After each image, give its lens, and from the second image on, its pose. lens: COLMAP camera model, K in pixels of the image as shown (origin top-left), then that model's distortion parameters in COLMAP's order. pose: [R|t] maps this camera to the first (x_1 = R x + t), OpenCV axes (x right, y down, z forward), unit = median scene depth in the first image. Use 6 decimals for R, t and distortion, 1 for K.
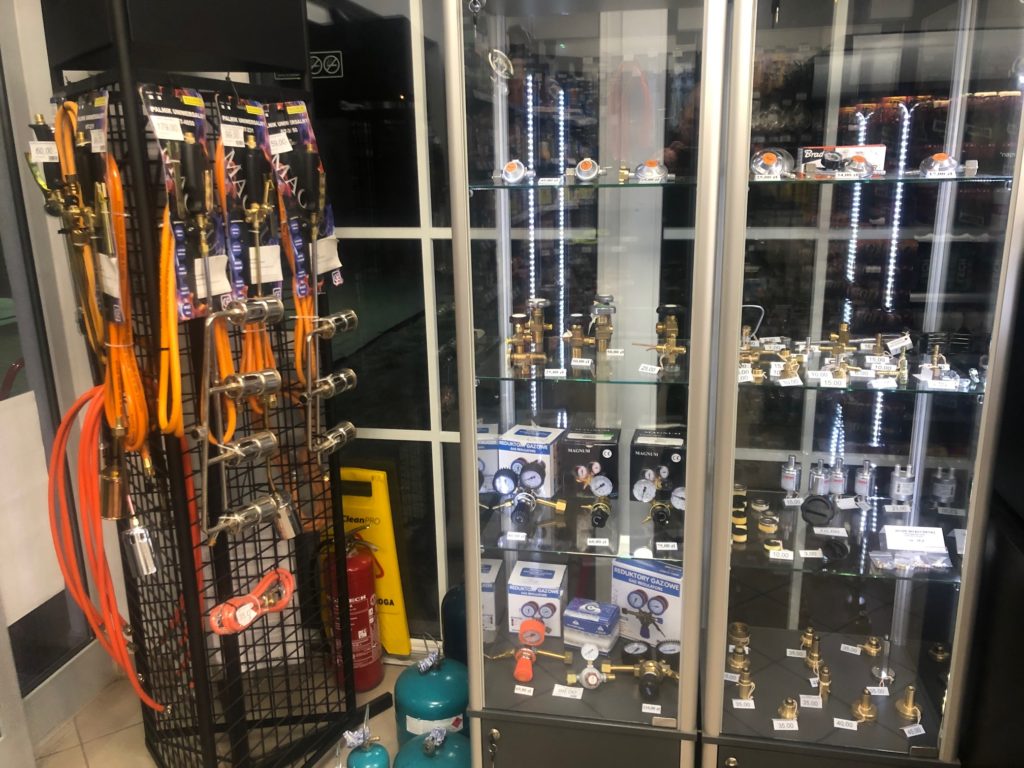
lens RADIAL K [[858.2, 0, 512.0], [0, 858.2, 384.0], [0, 0, 1]] dist [0.011333, 0.001759]
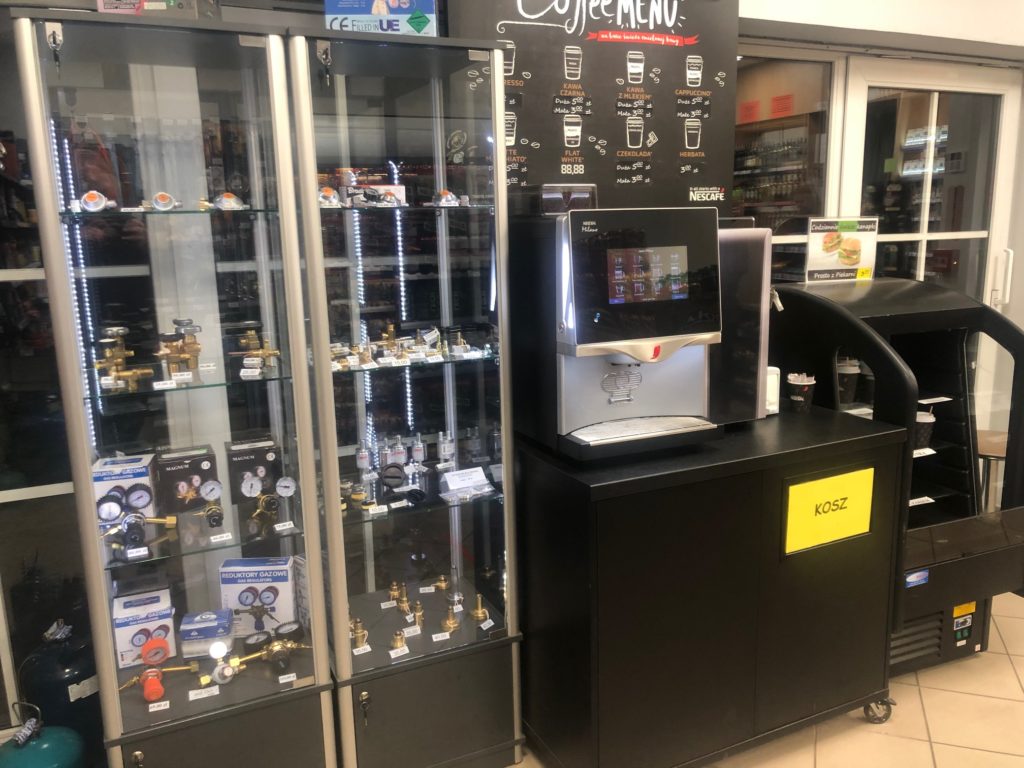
lens RADIAL K [[840.8, 0, 512.0], [0, 840.8, 384.0], [0, 0, 1]] dist [0.075270, -0.063519]
pose [[0.815831, -0.119673, 0.565771, -0.169464], [0.164180, 0.986028, -0.028177, 0.074465], [-0.554494, 0.115876, 0.824081, -0.112167]]
